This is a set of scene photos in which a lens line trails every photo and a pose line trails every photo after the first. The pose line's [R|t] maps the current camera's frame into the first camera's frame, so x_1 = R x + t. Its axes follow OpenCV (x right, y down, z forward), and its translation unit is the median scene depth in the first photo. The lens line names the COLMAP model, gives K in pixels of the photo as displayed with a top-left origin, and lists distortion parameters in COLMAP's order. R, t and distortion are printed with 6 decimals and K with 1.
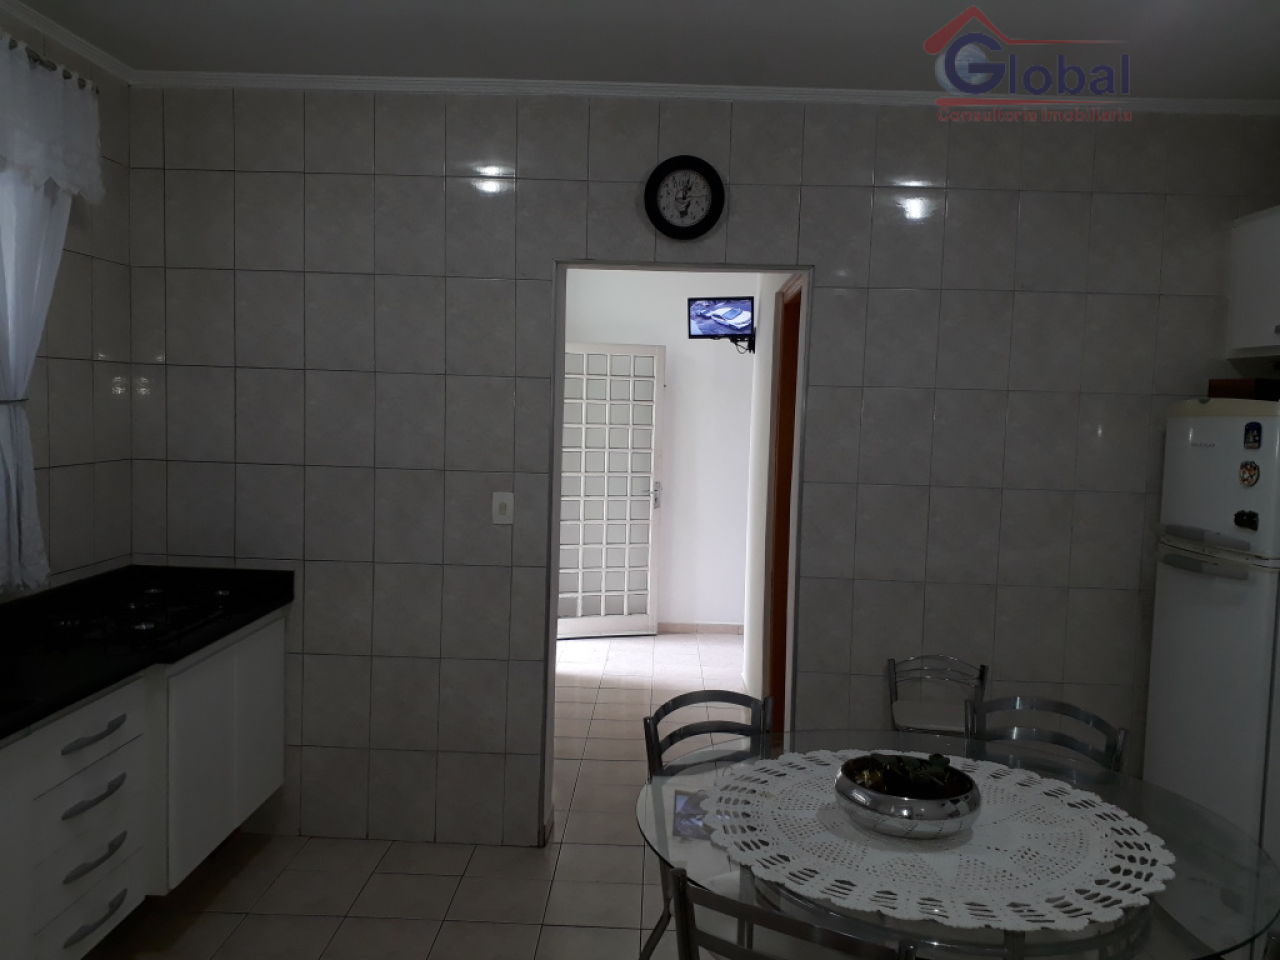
lens RADIAL K [[1024.5, 0, 642.1], [0, 1024.5, 485.2], [0, 0, 1]] dist [0.037020, -0.049969]
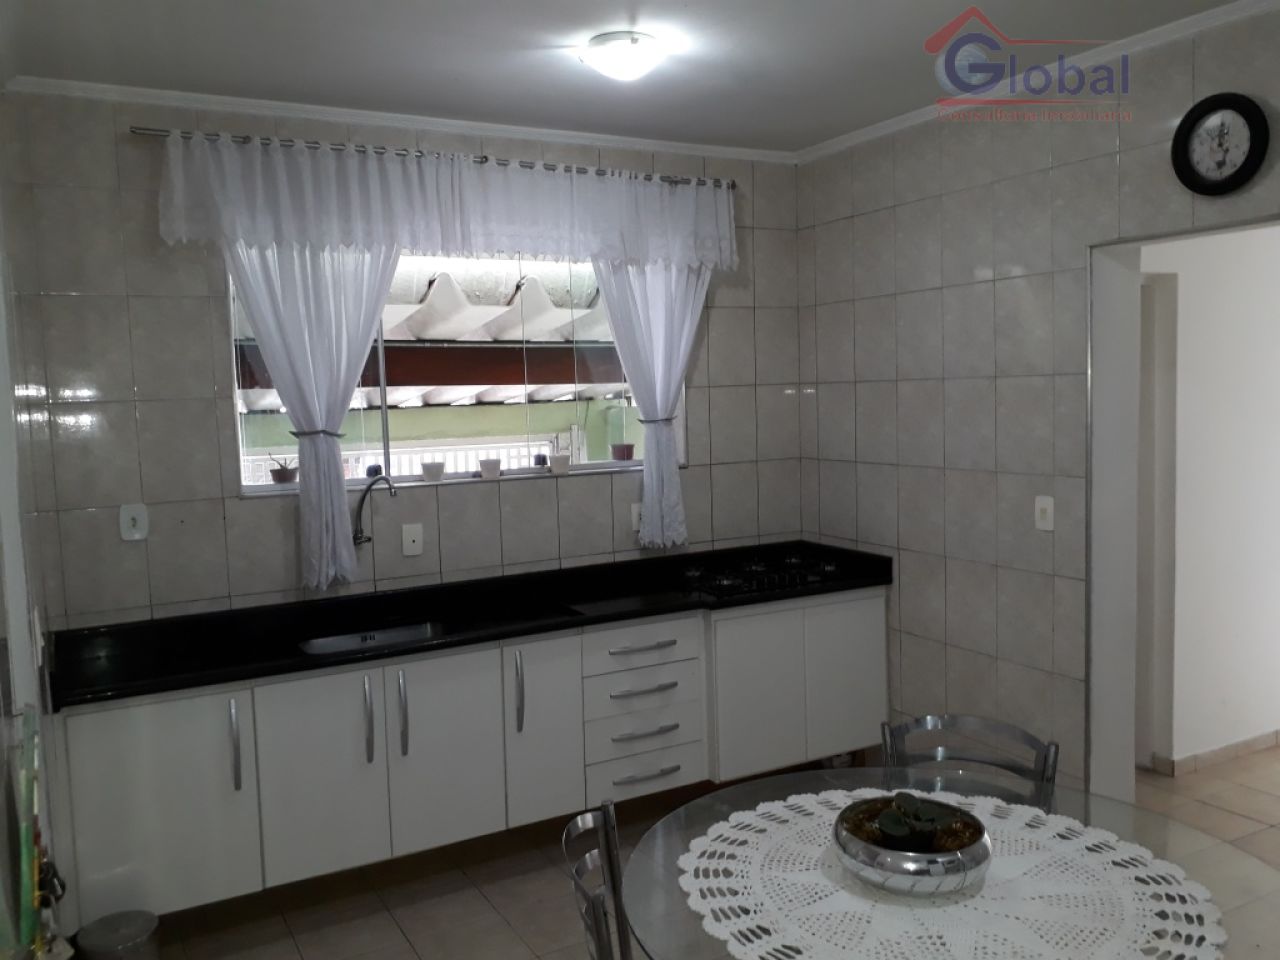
lens RADIAL K [[1024.5, 0, 642.6], [0, 1024.5, 477.9], [0, 0, 1]] dist [0.037020, -0.049969]
pose [[0.496415, 0.027068, -0.867663, 0.529509], [-0.028290, 0.999487, 0.014996, -0.014527], [0.867624, 0.017102, 0.496926, 0.200100]]
